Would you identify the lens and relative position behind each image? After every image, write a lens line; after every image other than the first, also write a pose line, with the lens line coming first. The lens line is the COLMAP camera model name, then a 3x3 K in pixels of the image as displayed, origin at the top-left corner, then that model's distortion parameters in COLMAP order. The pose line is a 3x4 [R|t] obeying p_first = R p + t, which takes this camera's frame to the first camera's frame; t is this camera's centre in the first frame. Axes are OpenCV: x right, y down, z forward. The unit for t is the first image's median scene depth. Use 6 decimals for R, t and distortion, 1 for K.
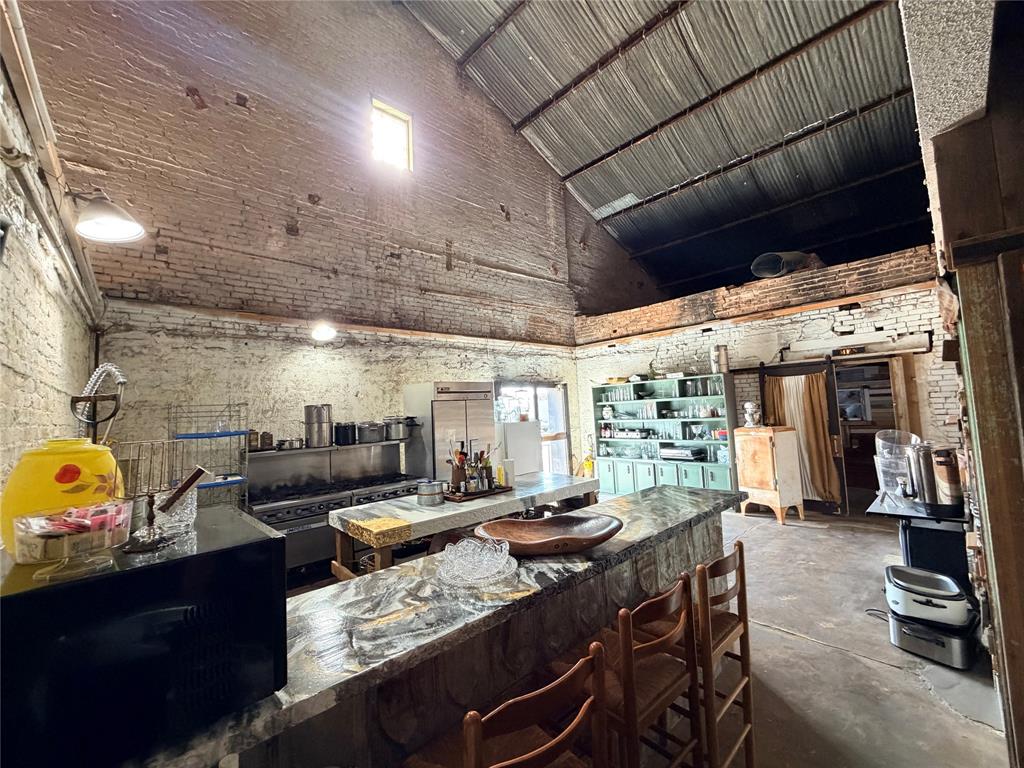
lens RADIAL K [[404.2, 0, 512.0], [0, 404.2, 384.0], [0, 0, 1]] dist [-0.002575, -0.000182]
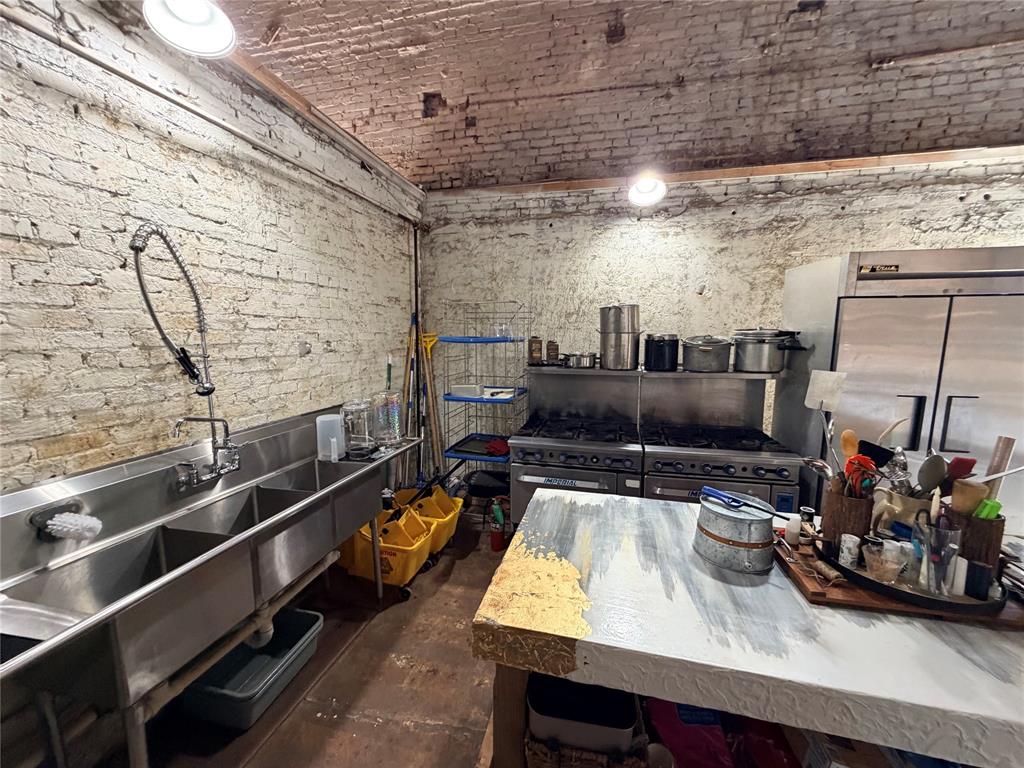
lens RADIAL K [[404.2, 0, 512.0], [0, 404.2, 384.0], [0, 0, 1]] dist [-0.002575, -0.000182]
pose [[0.556518, 0.153903, -0.816457, -0.021753], [0.019991, 0.979929, 0.198344, 0.041173], [0.830595, -0.126704, 0.542271, 0.459371]]
